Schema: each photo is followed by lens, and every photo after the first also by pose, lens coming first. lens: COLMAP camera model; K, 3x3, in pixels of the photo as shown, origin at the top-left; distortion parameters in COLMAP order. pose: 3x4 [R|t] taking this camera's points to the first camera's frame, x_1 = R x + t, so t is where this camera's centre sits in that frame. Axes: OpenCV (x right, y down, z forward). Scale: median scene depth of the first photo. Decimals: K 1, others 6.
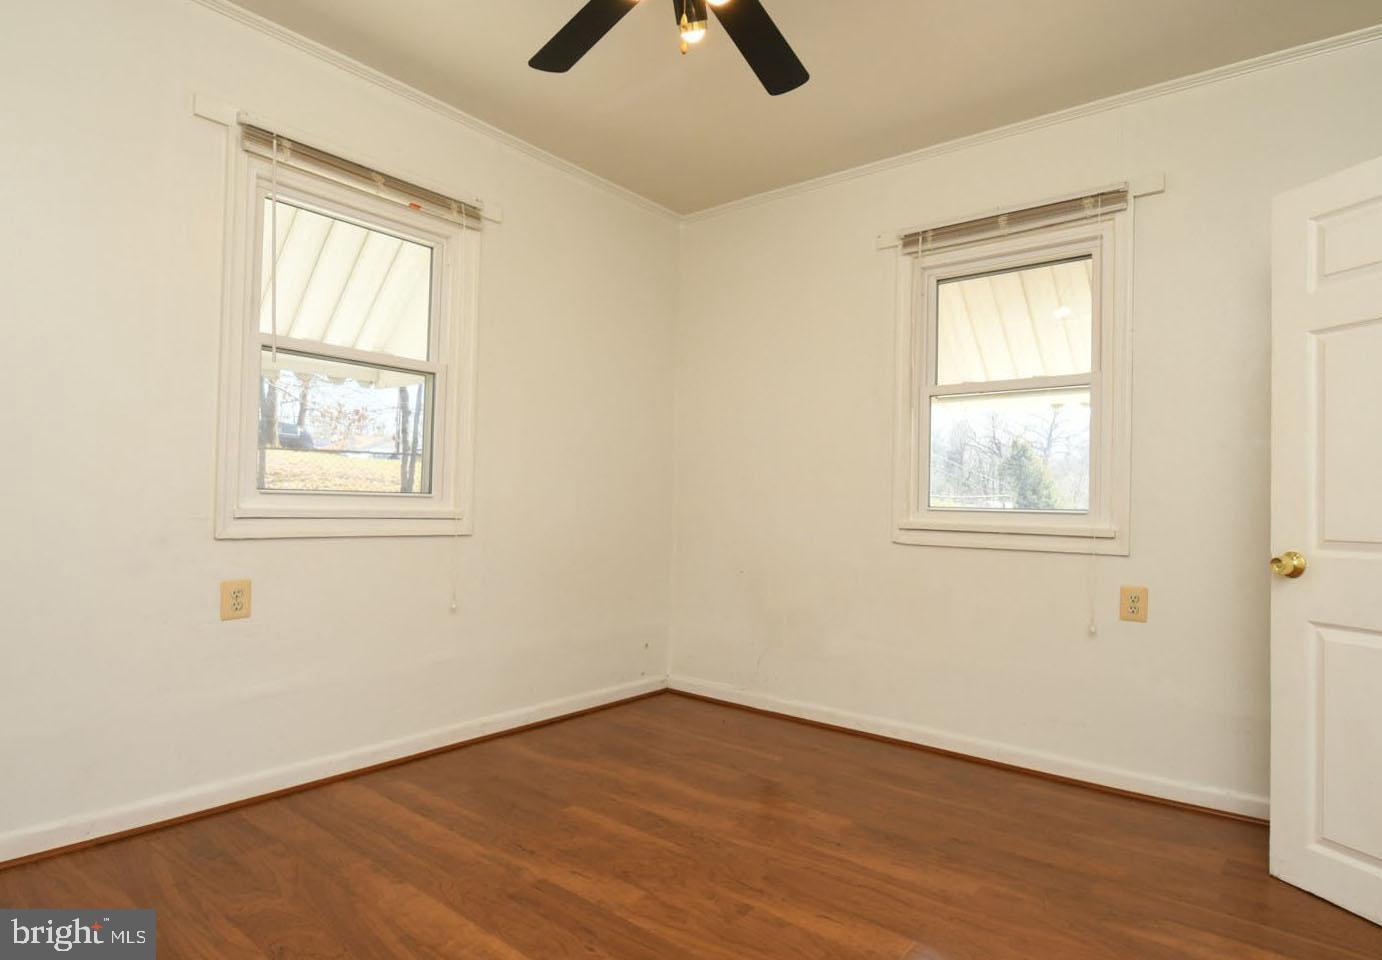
lens RADIAL K [[738.4, 0, 691.0], [0, 738.4, 480.0], [0, 0, 1]] dist [-0.001304, -0.001681]
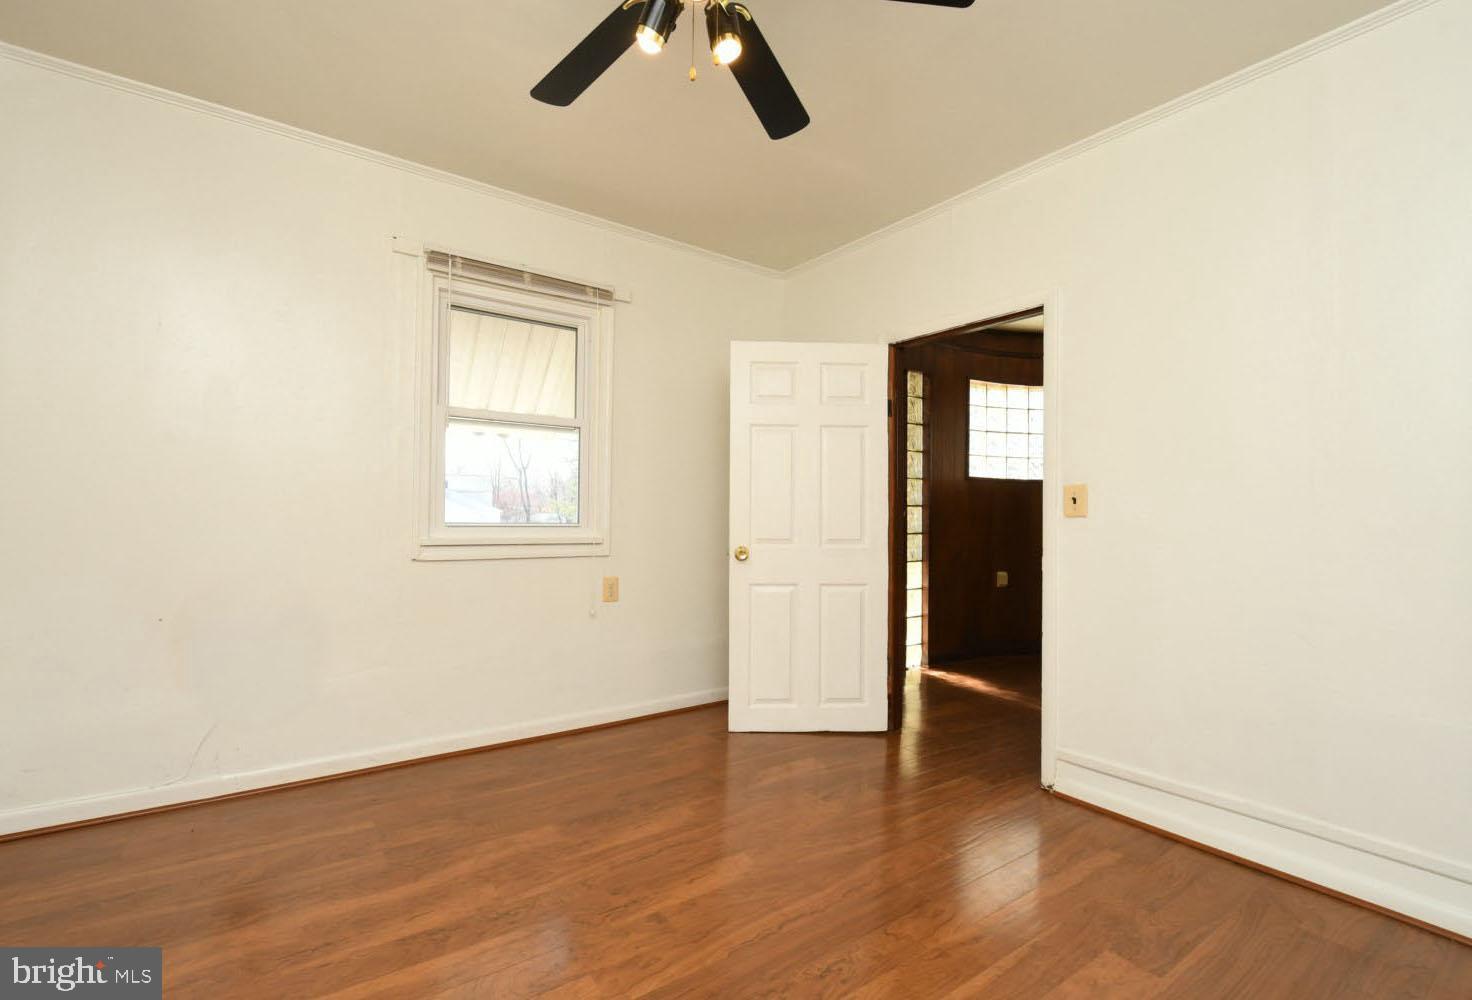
lens RADIAL K [[642.5, 0, 736.0], [0, 642.5, 500.0], [0, 0, 1]] dist [-0.001033, -0.000266]
pose [[0.291364, 0.007068, 0.956586, -0.559827], [-0.032857, 0.999457, 0.002622, -0.015212], [-0.956048, -0.032194, 0.291438, 0.464737]]
